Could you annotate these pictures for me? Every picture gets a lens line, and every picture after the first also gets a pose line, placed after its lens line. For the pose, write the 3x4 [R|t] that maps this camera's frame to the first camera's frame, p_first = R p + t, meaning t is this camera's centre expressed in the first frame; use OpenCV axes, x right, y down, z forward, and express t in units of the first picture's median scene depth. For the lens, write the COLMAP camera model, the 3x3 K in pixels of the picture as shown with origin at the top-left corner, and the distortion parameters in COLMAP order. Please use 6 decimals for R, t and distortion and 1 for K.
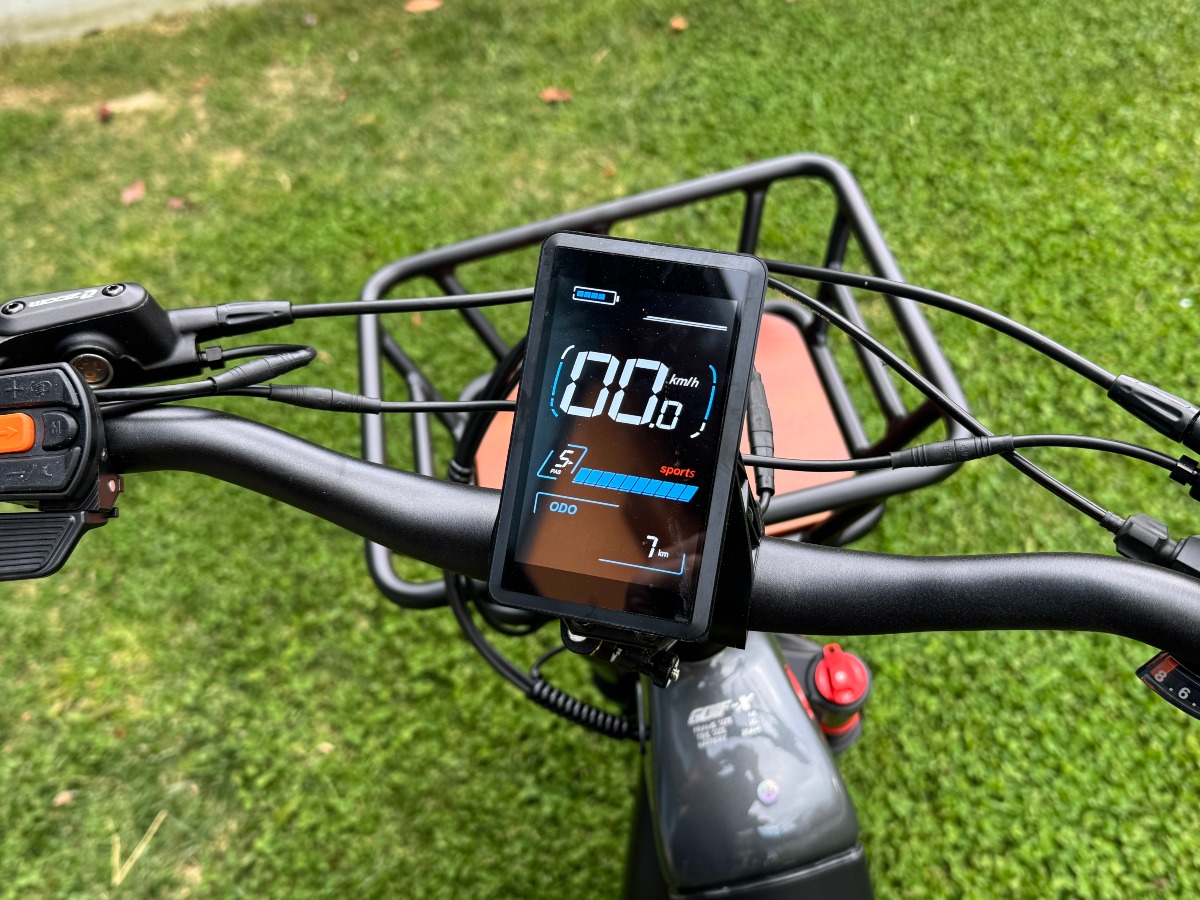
lens RADIAL K [[1190.0, 0, 621.1], [0, 1190.0, 455.4], [0, 0, 1]] dist [0.196795, -0.432772]
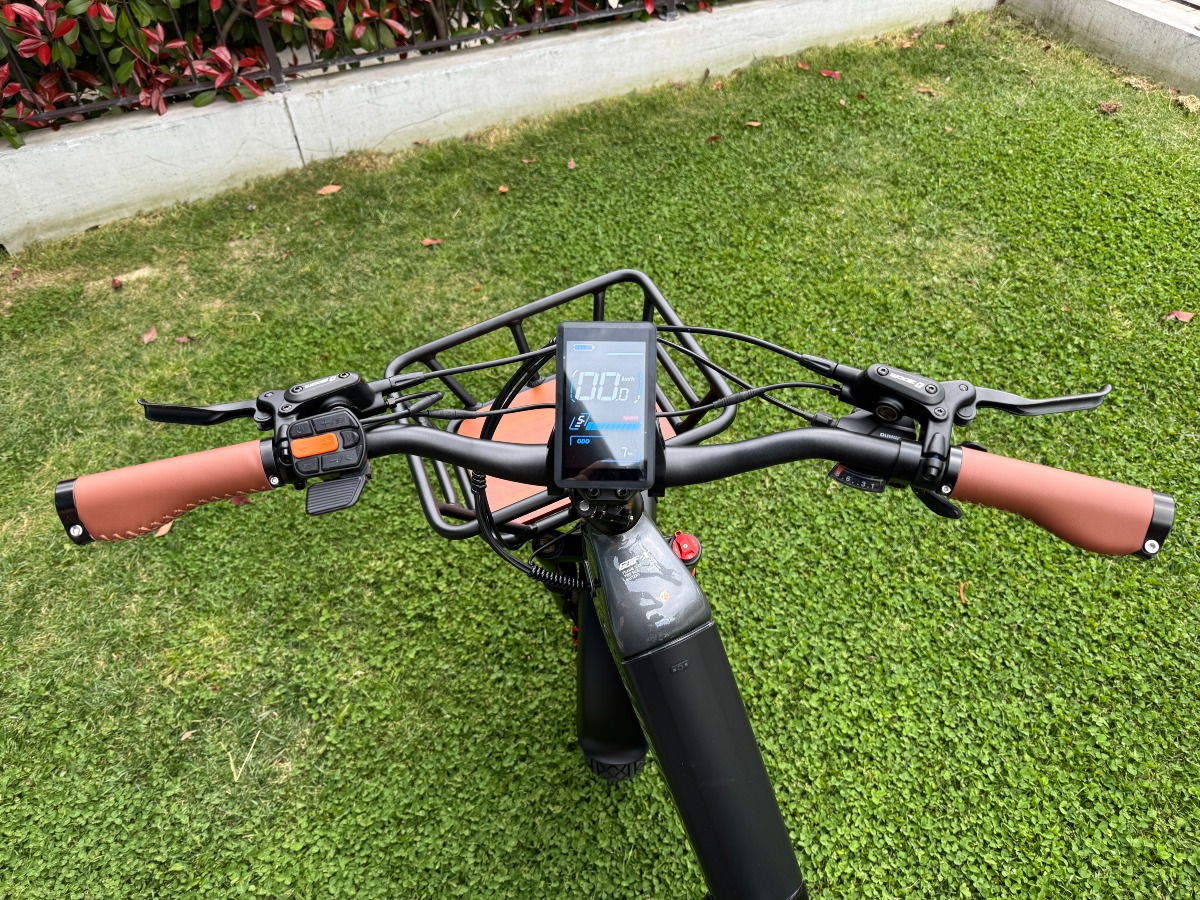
lens RADIAL K [[866.1, 0, 600.0], [0, 866.1, 450.0], [0, 0, 1]] dist [0.254989, -0.452925]
pose [[0.978744, -0.135161, 0.154244, -0.079822], [0.140551, 0.989769, -0.024541, 0.030162], [-0.149349, 0.045698, 0.987728, -0.186943]]
